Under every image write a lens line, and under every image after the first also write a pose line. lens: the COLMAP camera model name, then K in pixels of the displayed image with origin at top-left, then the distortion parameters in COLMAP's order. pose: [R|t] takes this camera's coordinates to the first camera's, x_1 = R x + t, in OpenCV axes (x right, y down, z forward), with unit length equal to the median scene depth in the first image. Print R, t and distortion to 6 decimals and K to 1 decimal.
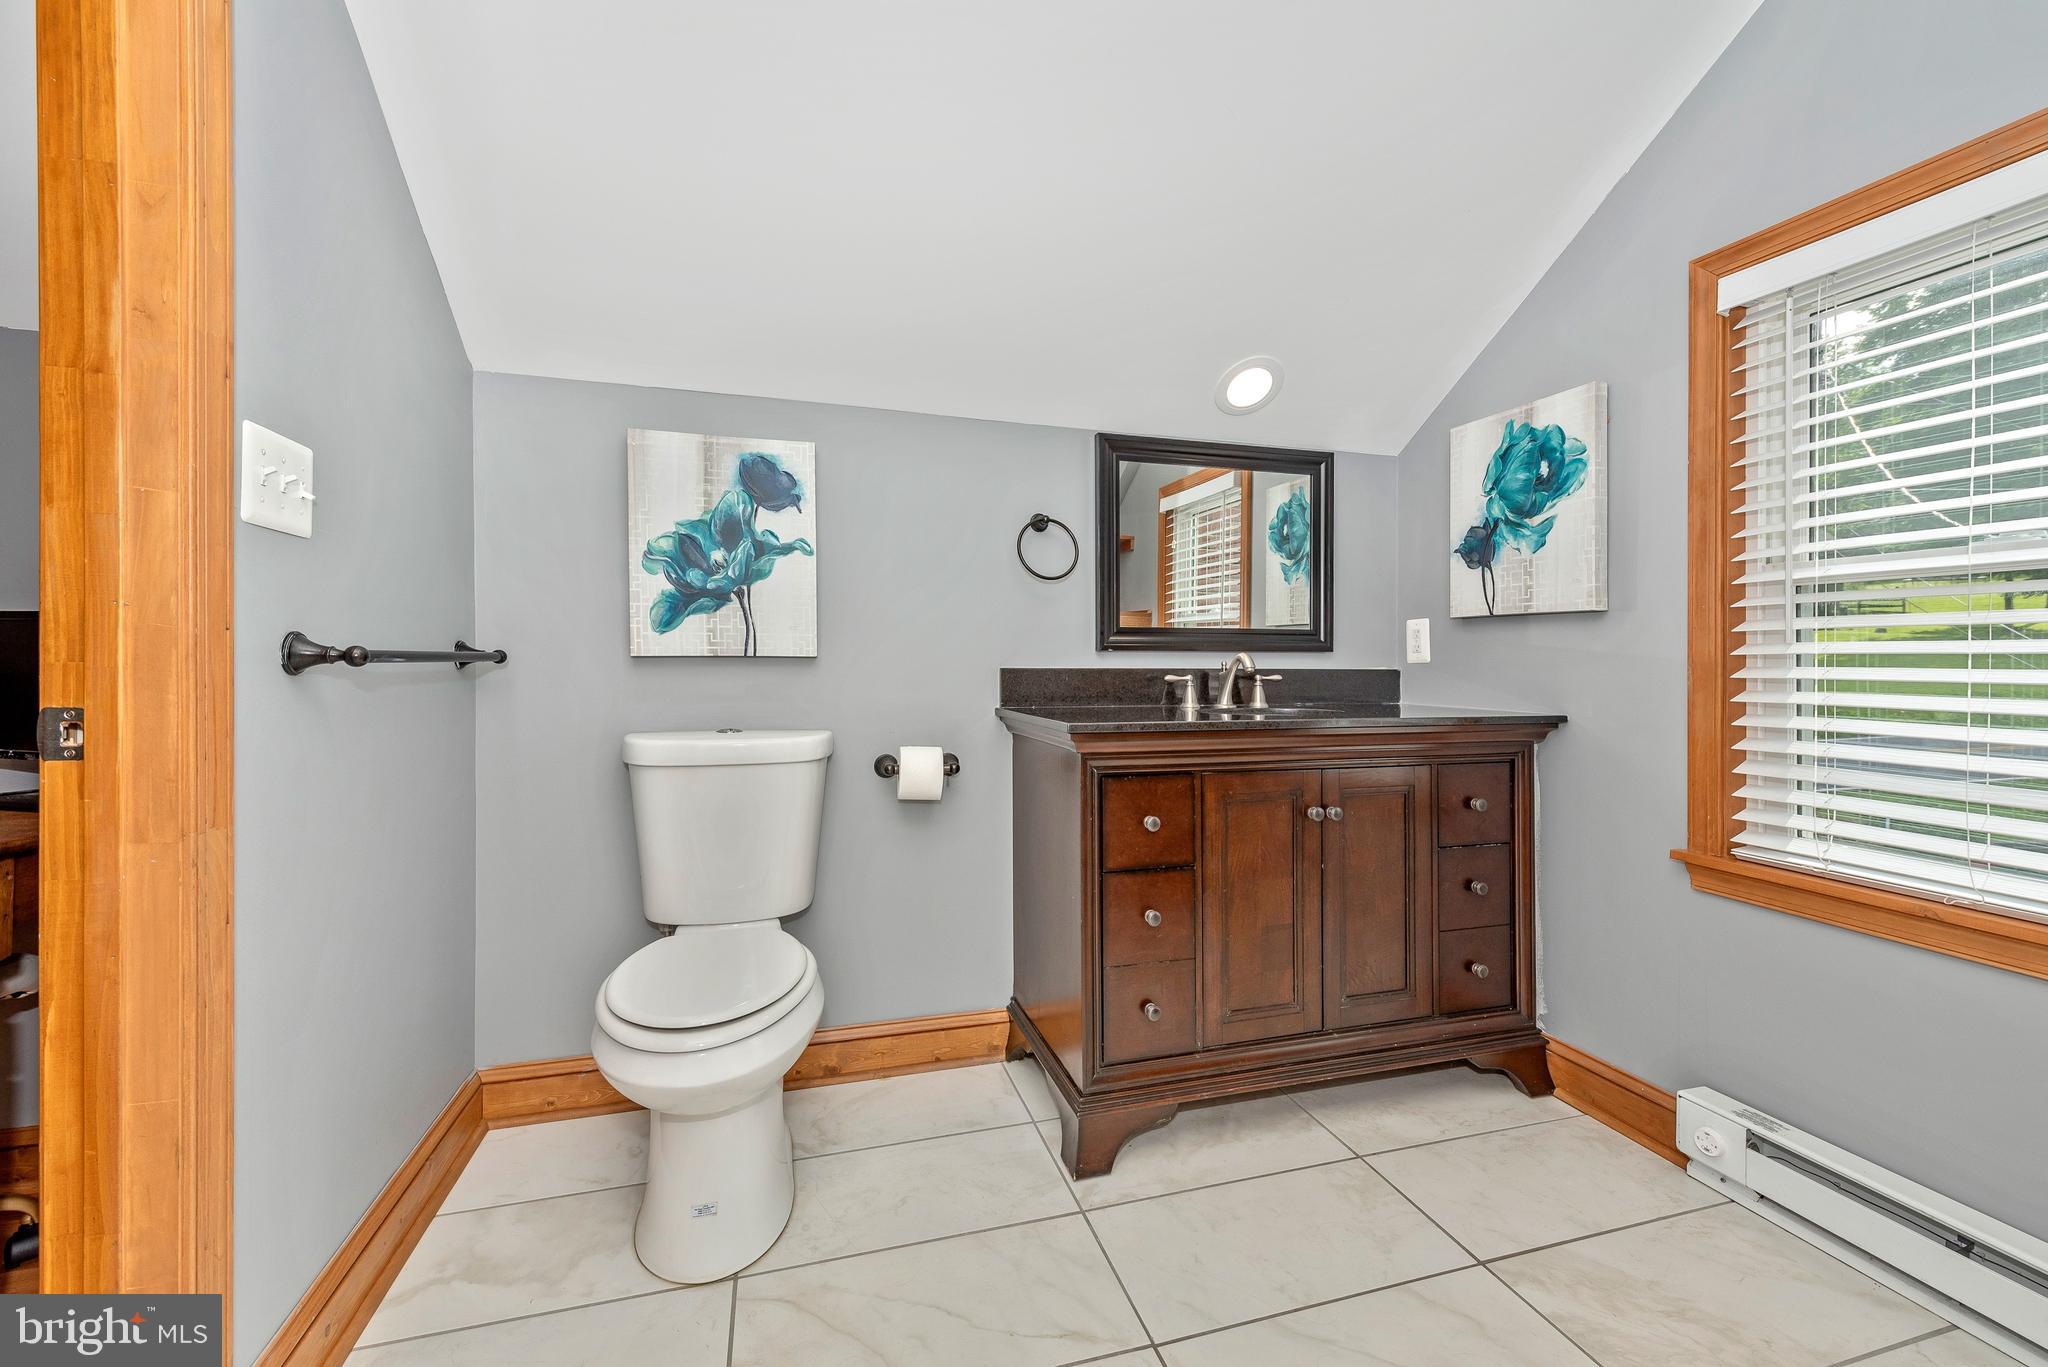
lens RADIAL K [[824.9, 0, 1021.1], [0, 824.9, 671.9], [0, 0, 1]] dist [-0.000774, -0.000358]
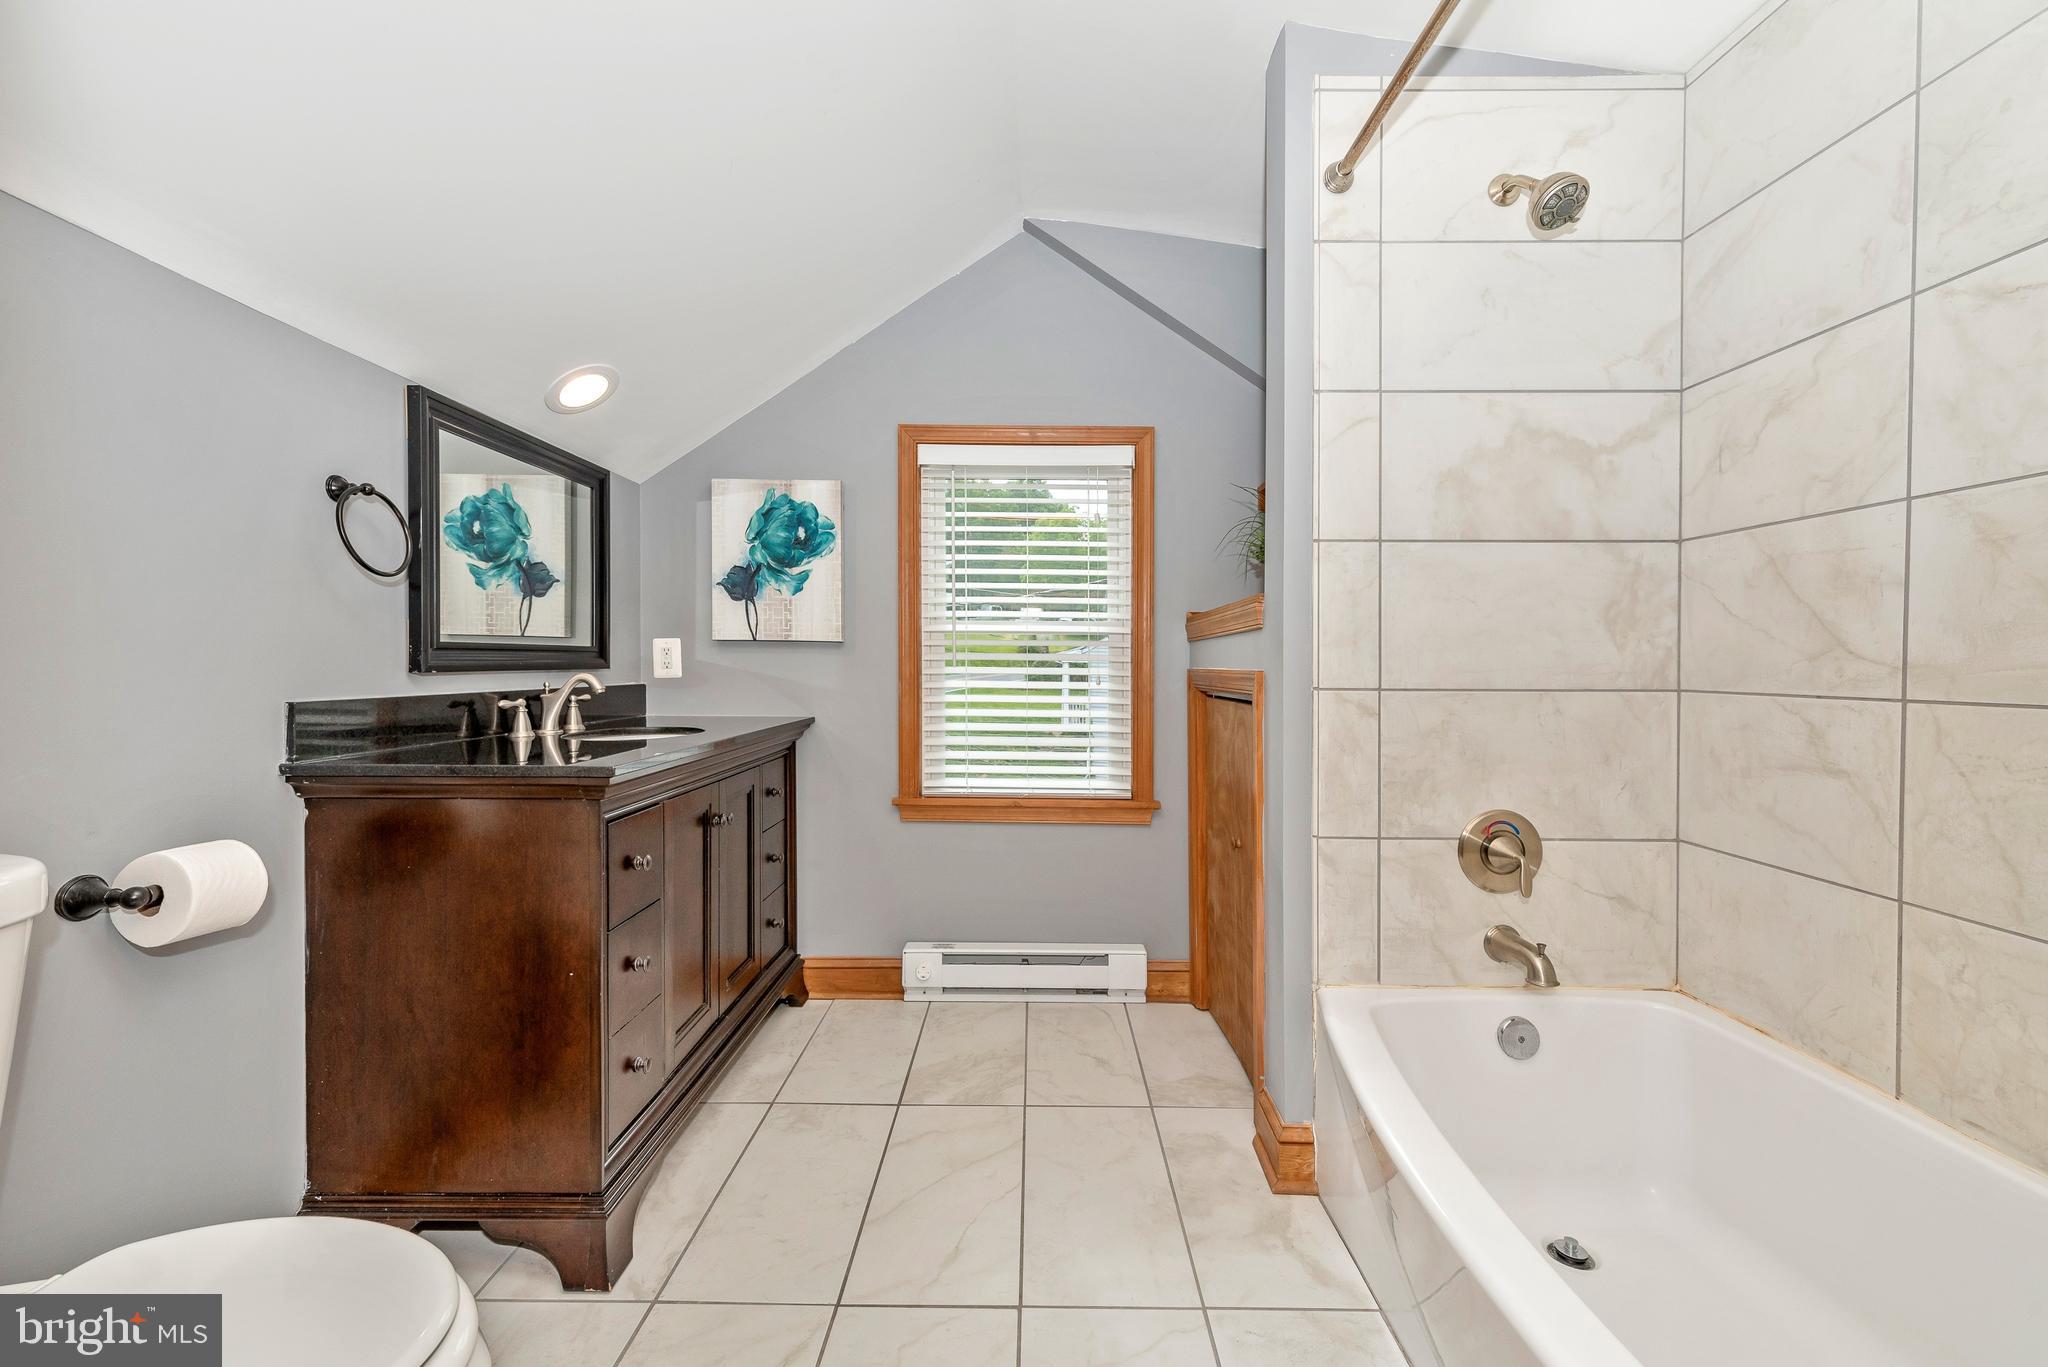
lens RADIAL K [[807.9, 0, 1037.2], [0, 807.9, 667.7], [0, 0, 1]] dist [0.000844, -0.000248]
pose [[0.273820, -0.008746, 0.961741, -0.500762], [0.006431, 0.999953, 0.007262, -0.034403], [-0.961760, 0.004197, 0.273863, 0.266606]]
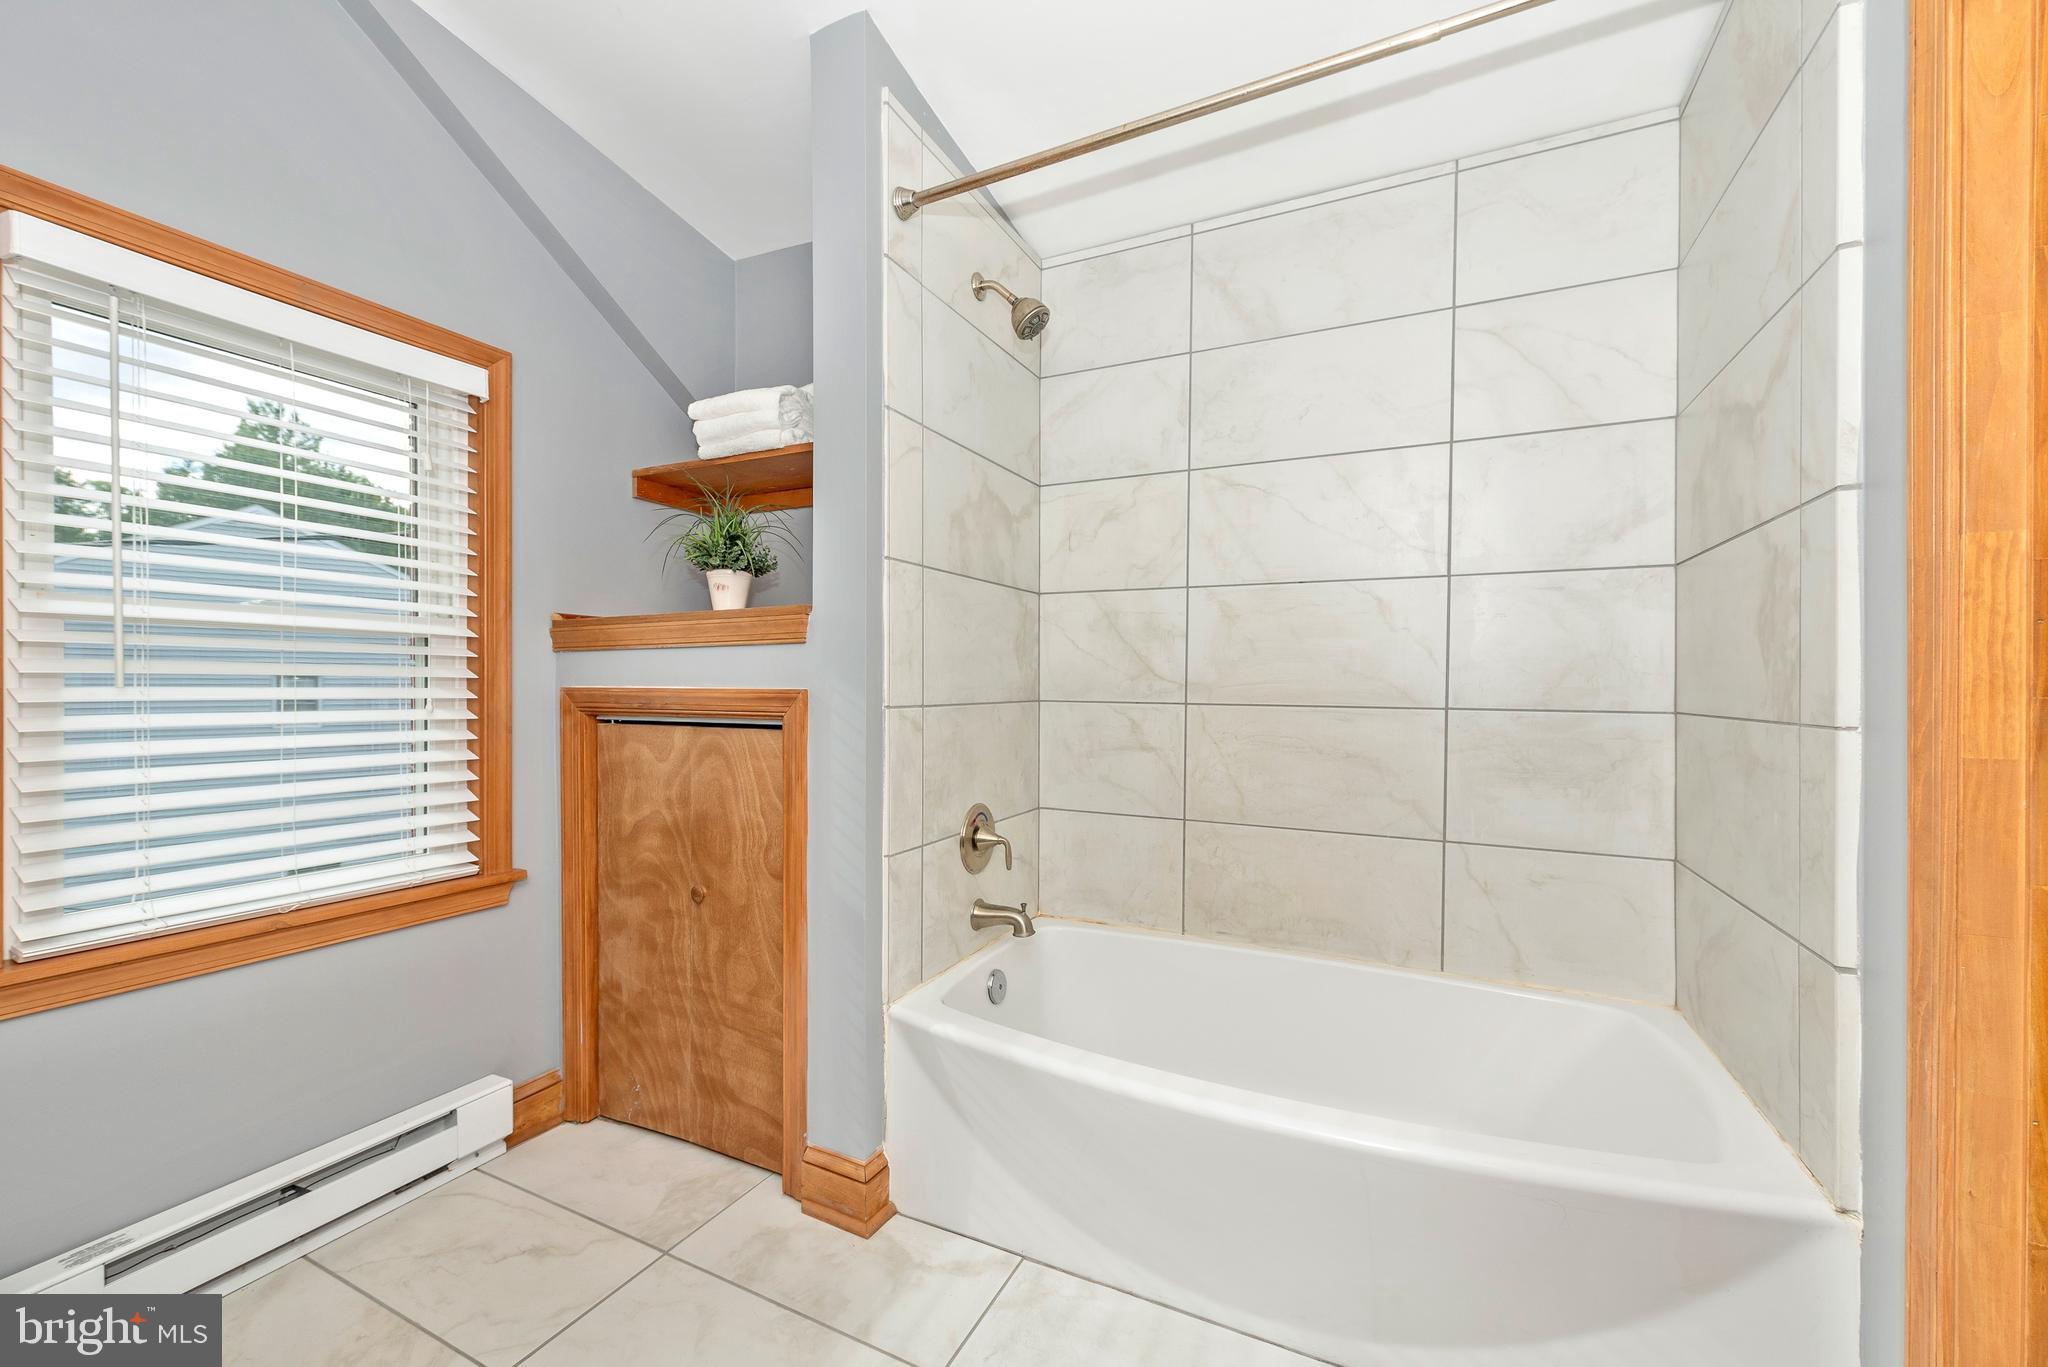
lens RADIAL K [[808.8, 0, 1028.4], [0, 808.8, 685.5], [0, 0, 1]] dist [-0.000995, -0.000237]
pose [[-0.746428, -0.011266, 0.665371, -0.278333], [-0.002094, 0.999892, 0.014581, -0.039497], [-0.665463, 0.009490, -0.746370, 0.741644]]
